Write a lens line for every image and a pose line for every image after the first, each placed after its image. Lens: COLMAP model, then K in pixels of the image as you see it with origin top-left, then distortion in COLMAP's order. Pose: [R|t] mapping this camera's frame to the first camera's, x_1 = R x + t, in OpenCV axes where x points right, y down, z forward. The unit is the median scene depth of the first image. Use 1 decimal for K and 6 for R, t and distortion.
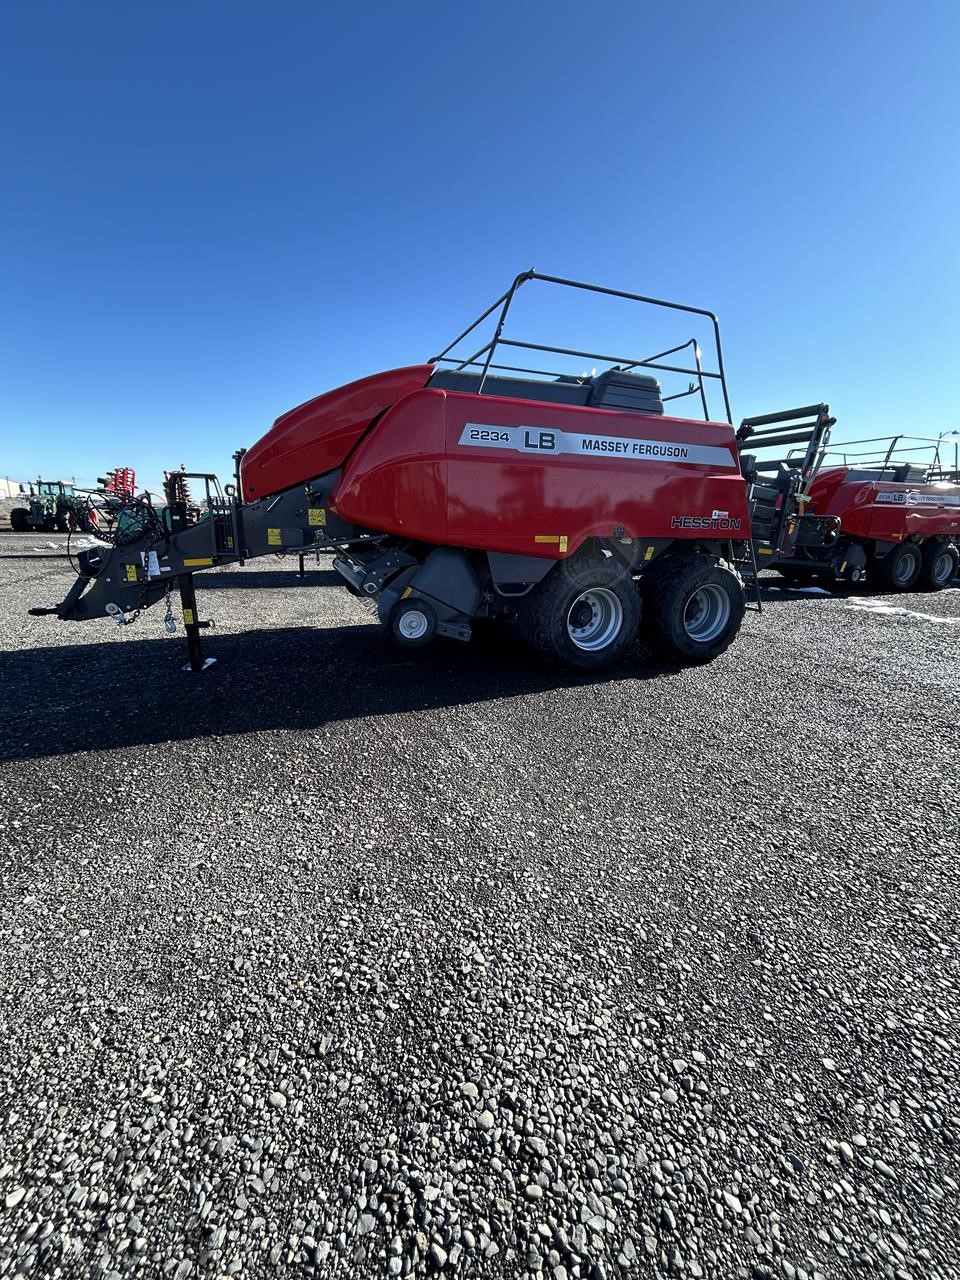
lens RADIAL K [[467.0, 0, 474.1], [0, 467.0, 633.7], [0, 0, 1]] dist [-0.006333, -0.000055]
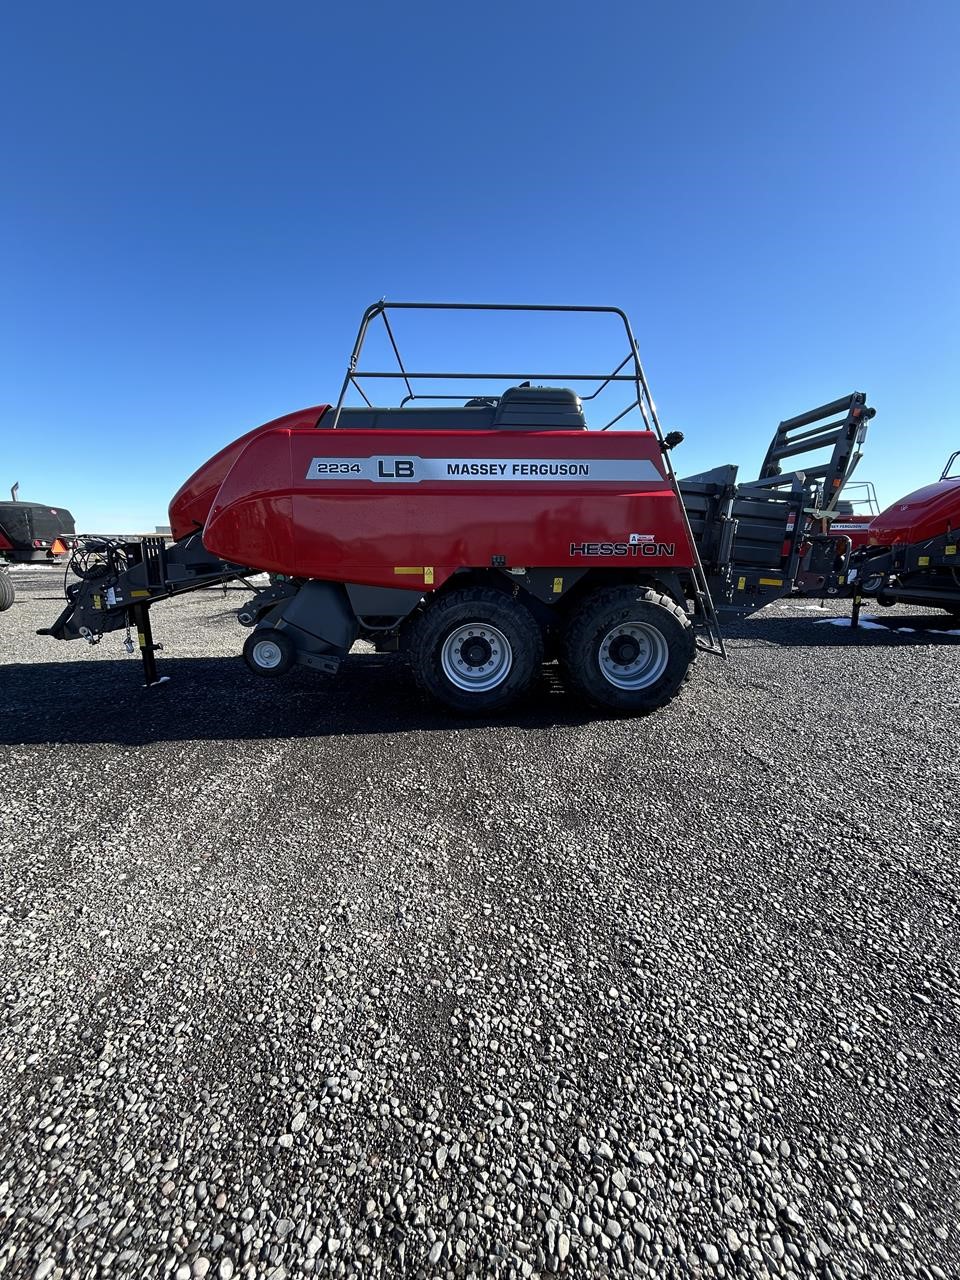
lens RADIAL K [[467.0, 0, 482.6], [0, 467.0, 640.5], [0, 0, 1]] dist [-0.006333, -0.000055]
pose [[0.955285, 0.032901, -0.293850, 0.561035], [-0.048449, 0.997776, -0.045786, -0.023783], [0.291690, 0.057975, 0.954754, 0.141980]]
